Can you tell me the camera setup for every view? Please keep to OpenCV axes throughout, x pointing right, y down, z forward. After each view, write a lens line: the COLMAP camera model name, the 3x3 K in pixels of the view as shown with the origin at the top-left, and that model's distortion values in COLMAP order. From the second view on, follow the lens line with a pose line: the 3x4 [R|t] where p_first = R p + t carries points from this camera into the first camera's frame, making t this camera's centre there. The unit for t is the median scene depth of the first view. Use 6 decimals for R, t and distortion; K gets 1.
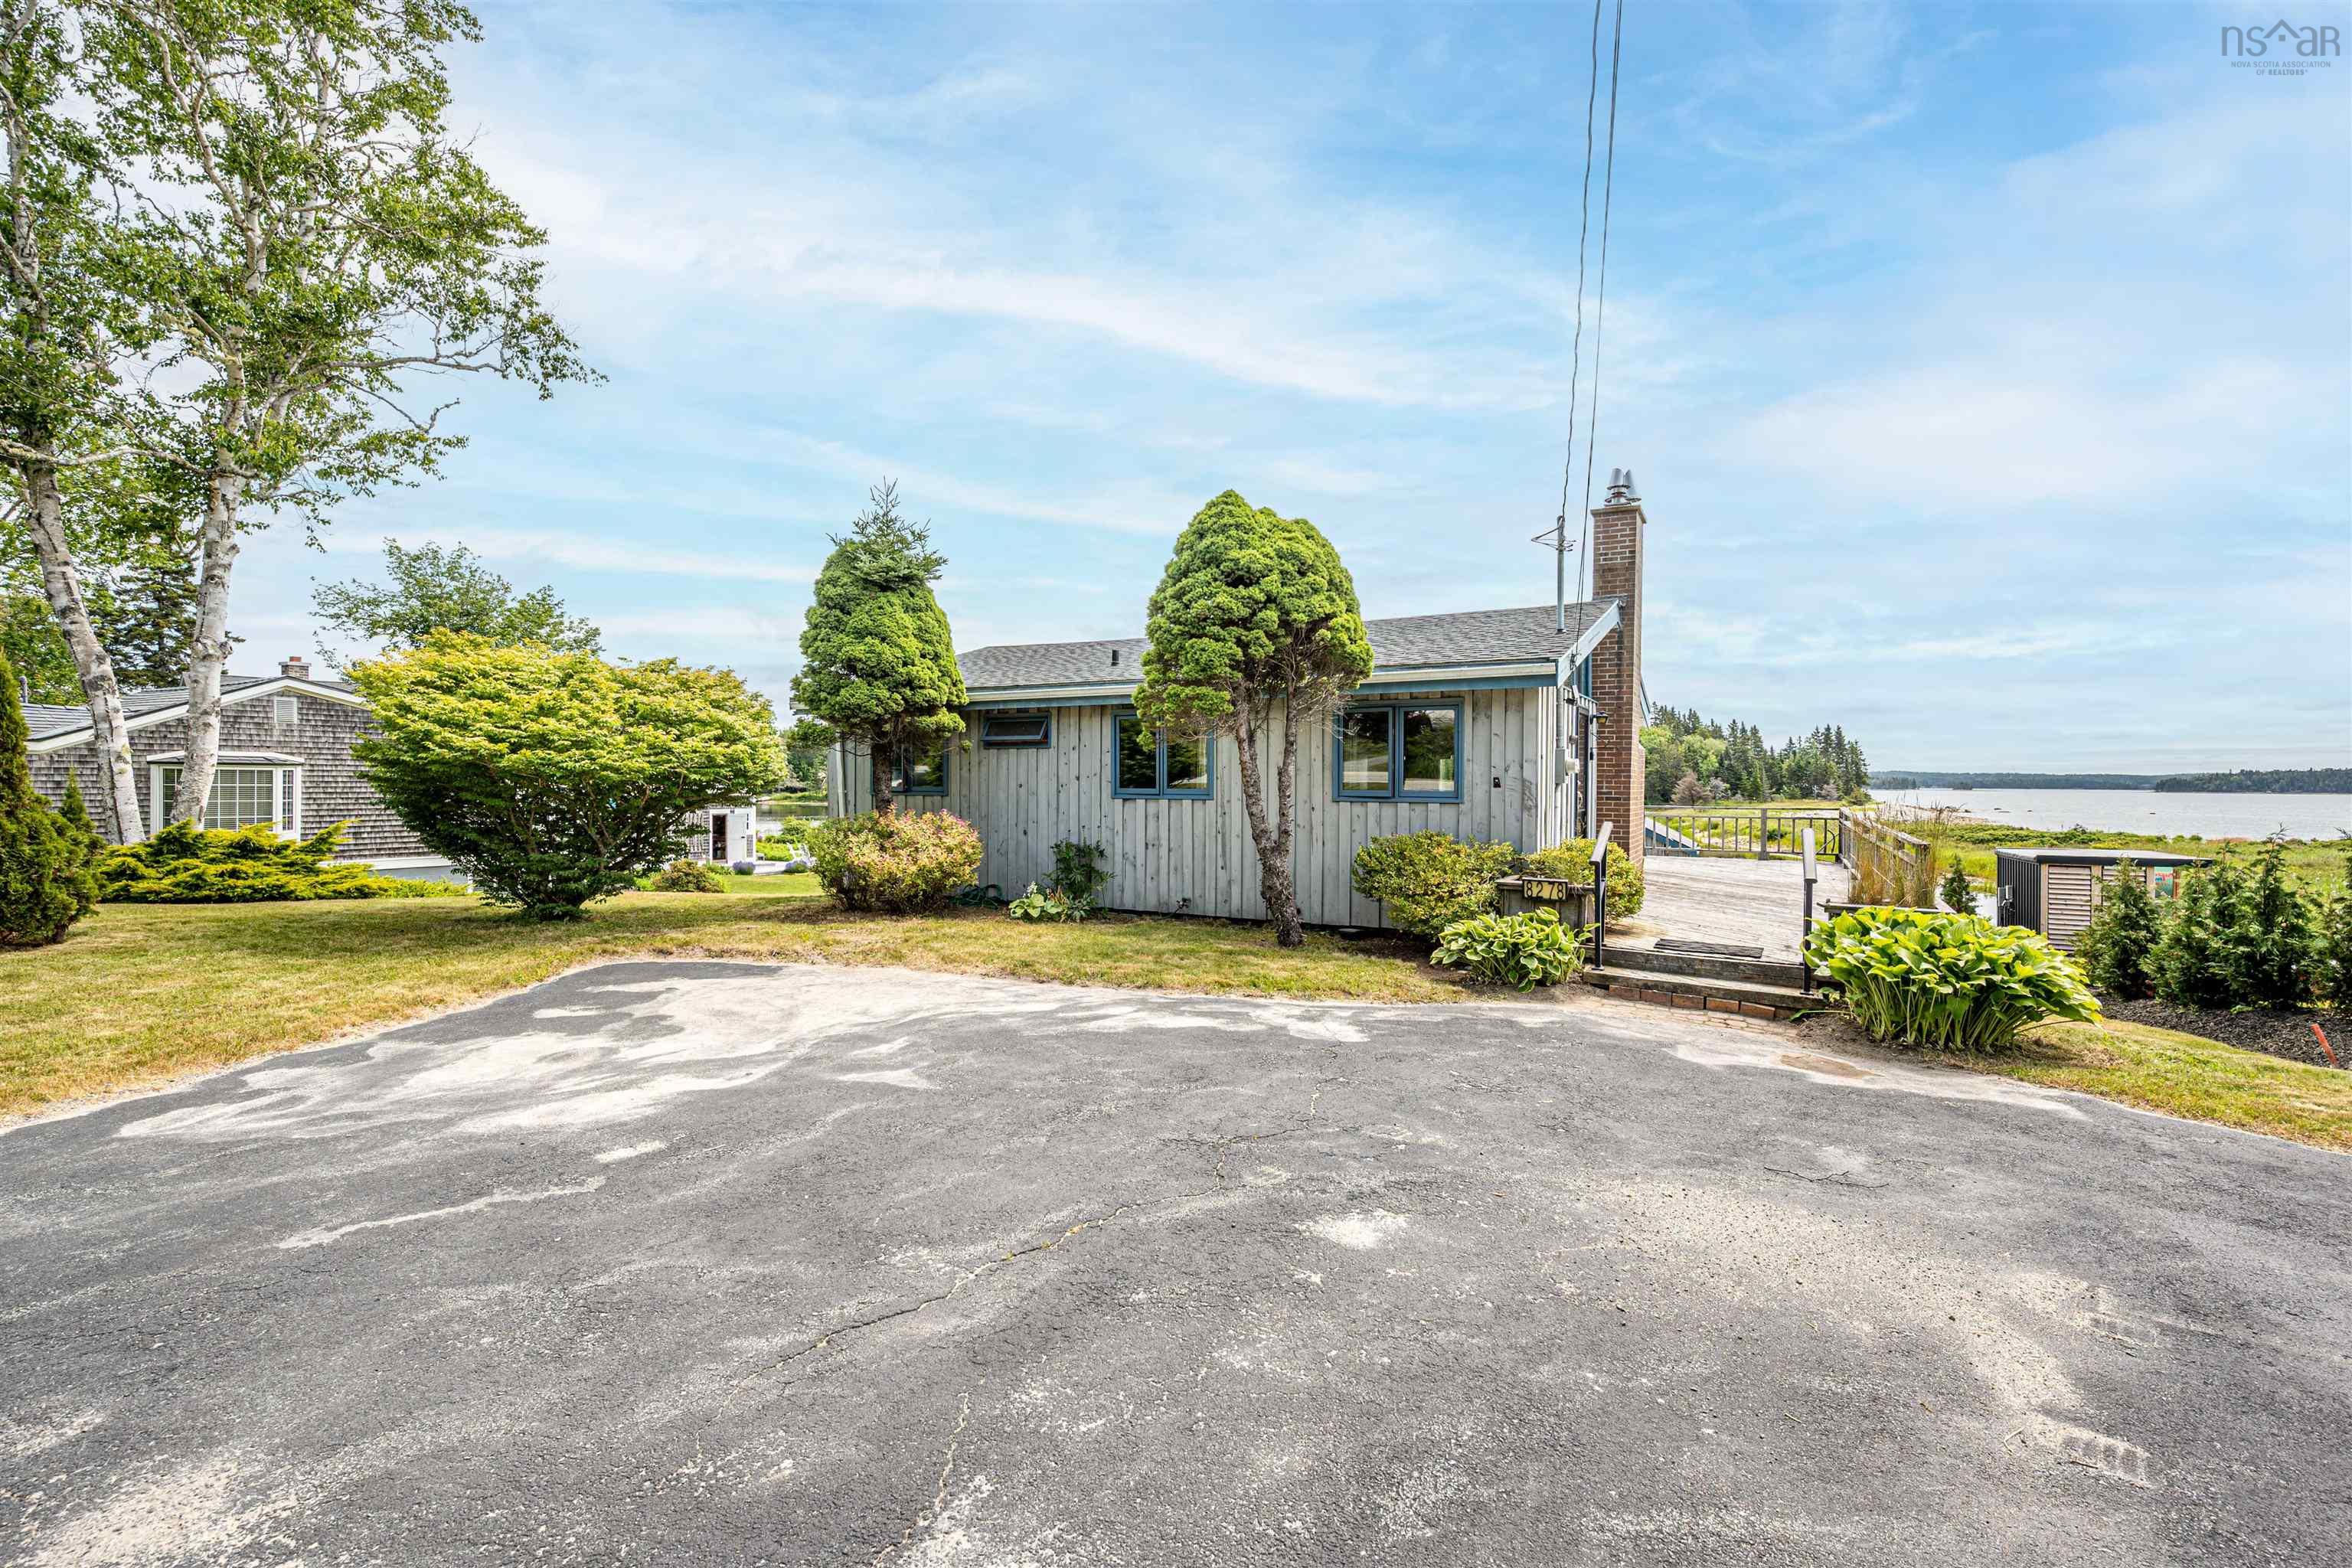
lens RADIAL K [[1099.5, 0, 1237.5], [0, 1099.5, 787.7], [0, 0, 1]] dist [0.004207, 0.000196]
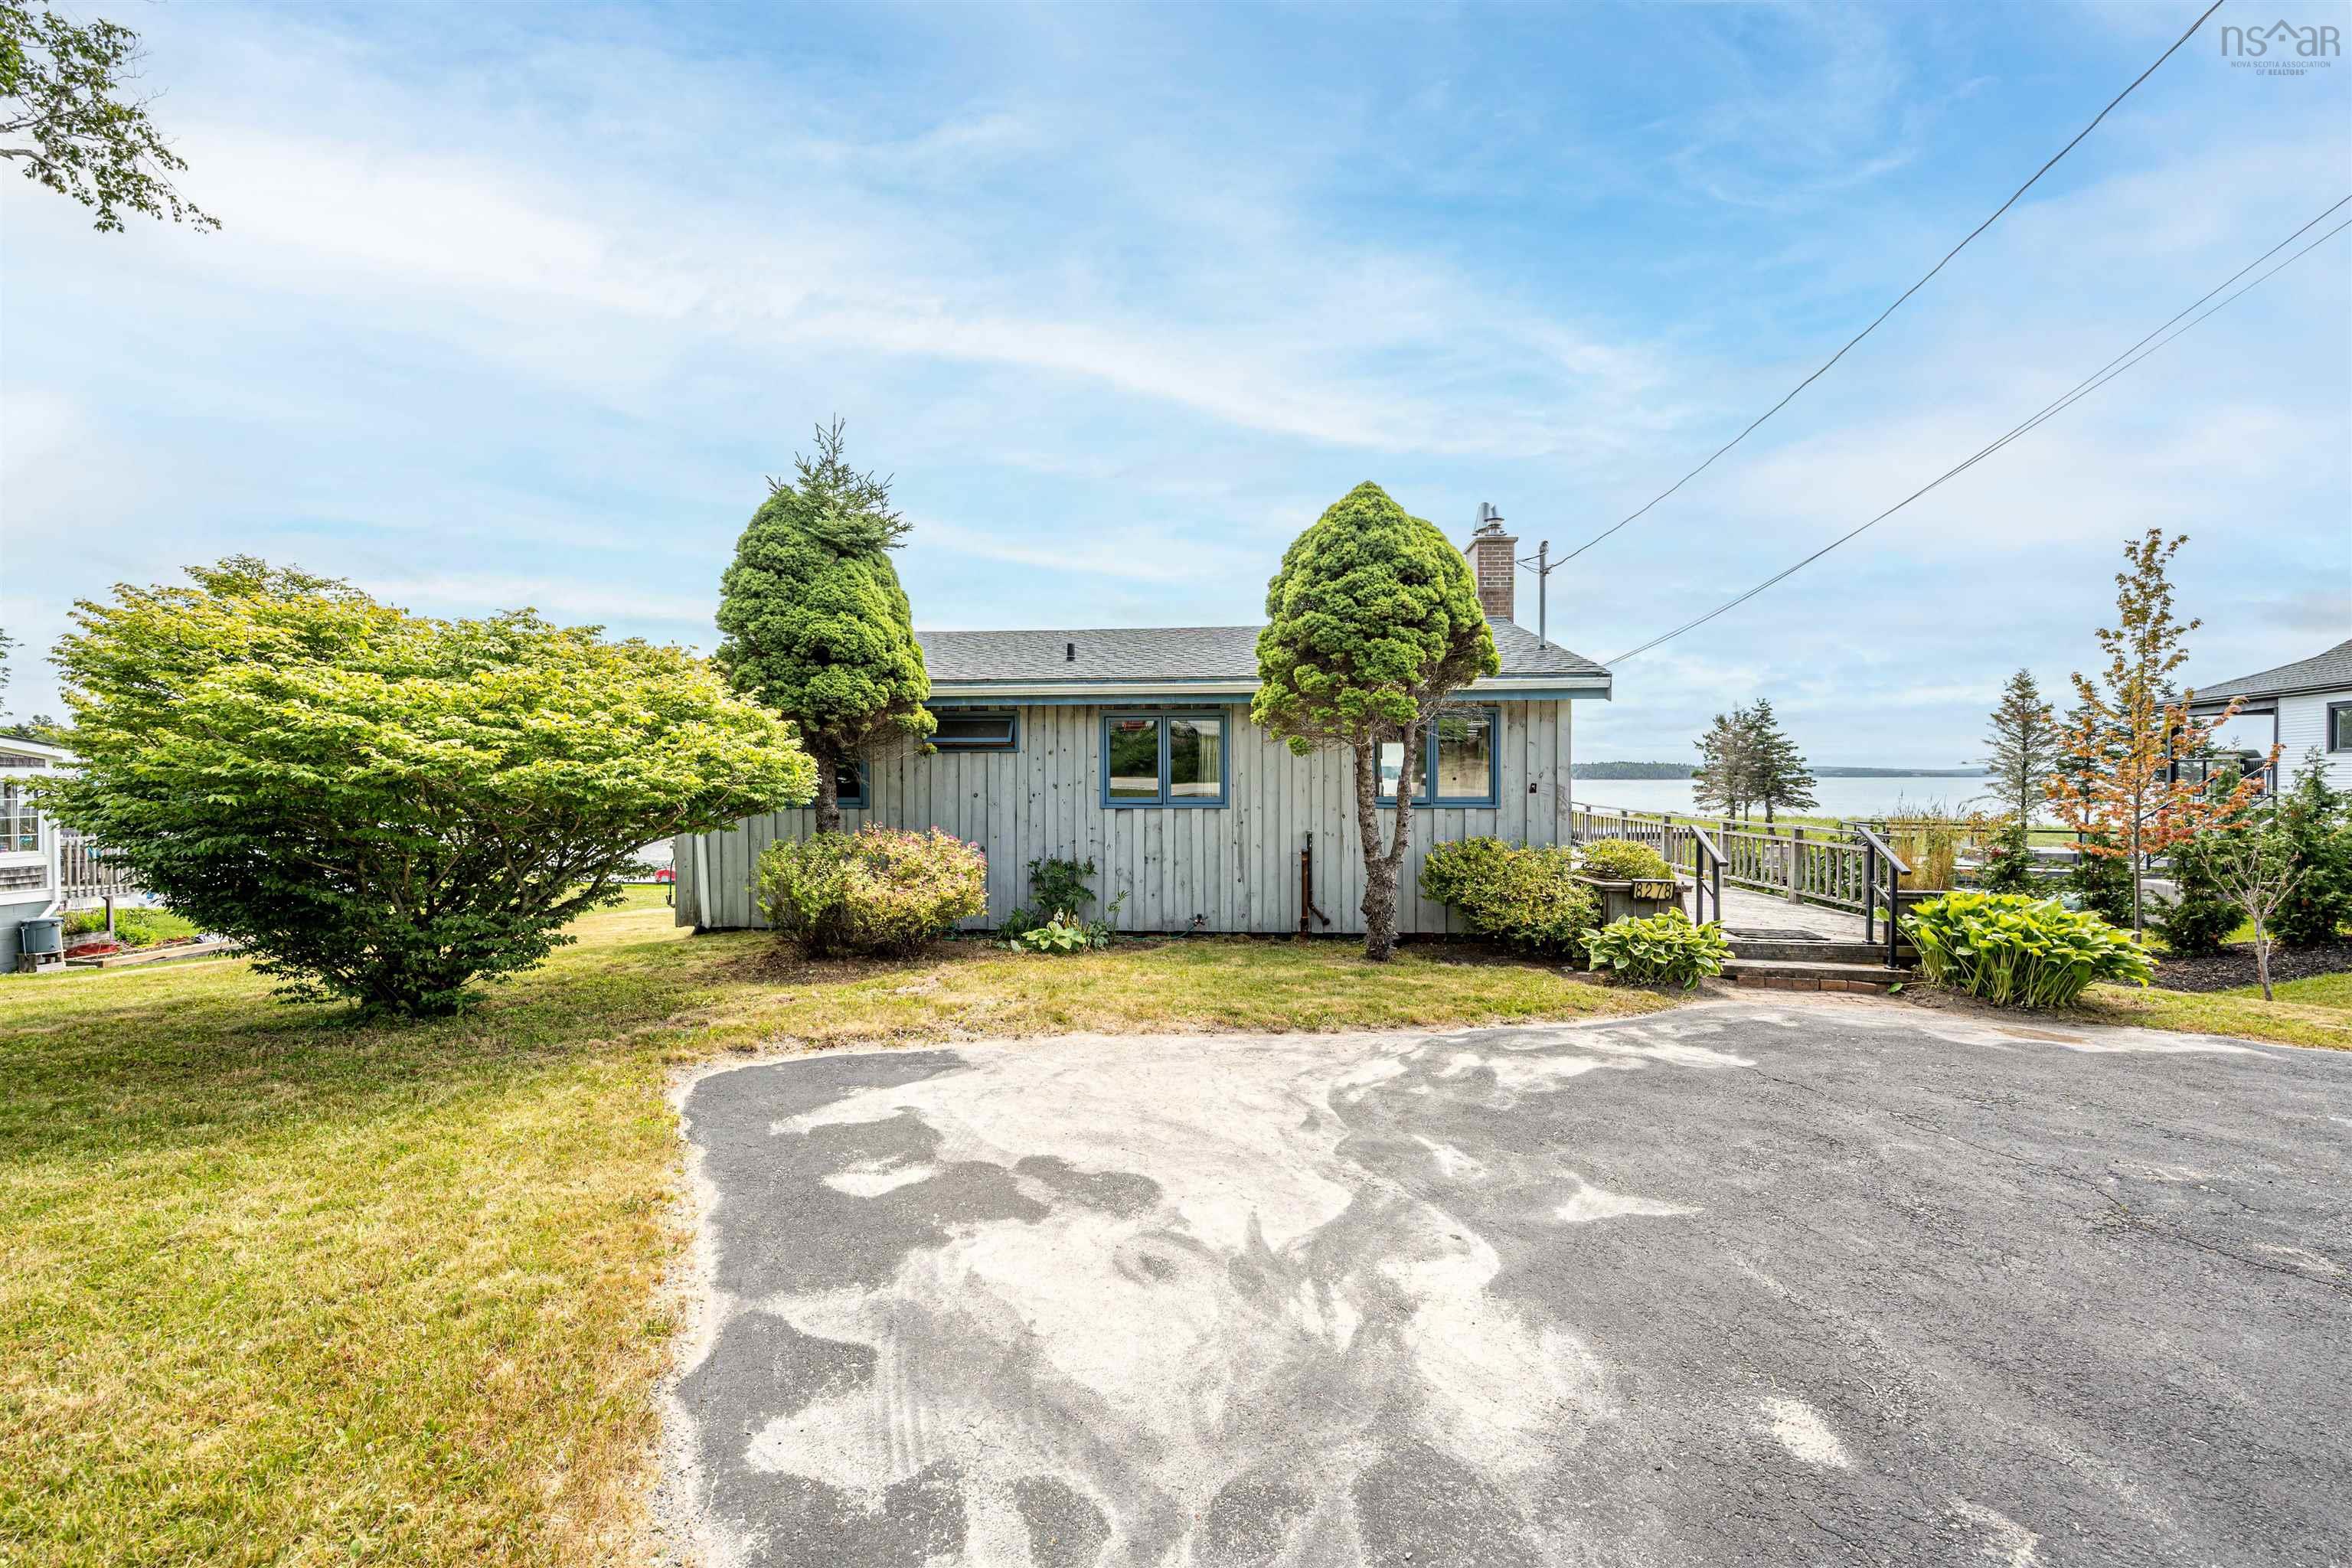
lens RADIAL K [[998.0, 0, 1229.6], [0, 998.0, 799.0], [0, 0, 1]] dist [-0.003081, -0.000619]
pose [[0.908116, -0.015951, 0.418414, -0.413382], [0.008315, 0.999764, 0.020067, -0.015739], [-0.418636, -0.014744, 0.908034, 0.242459]]
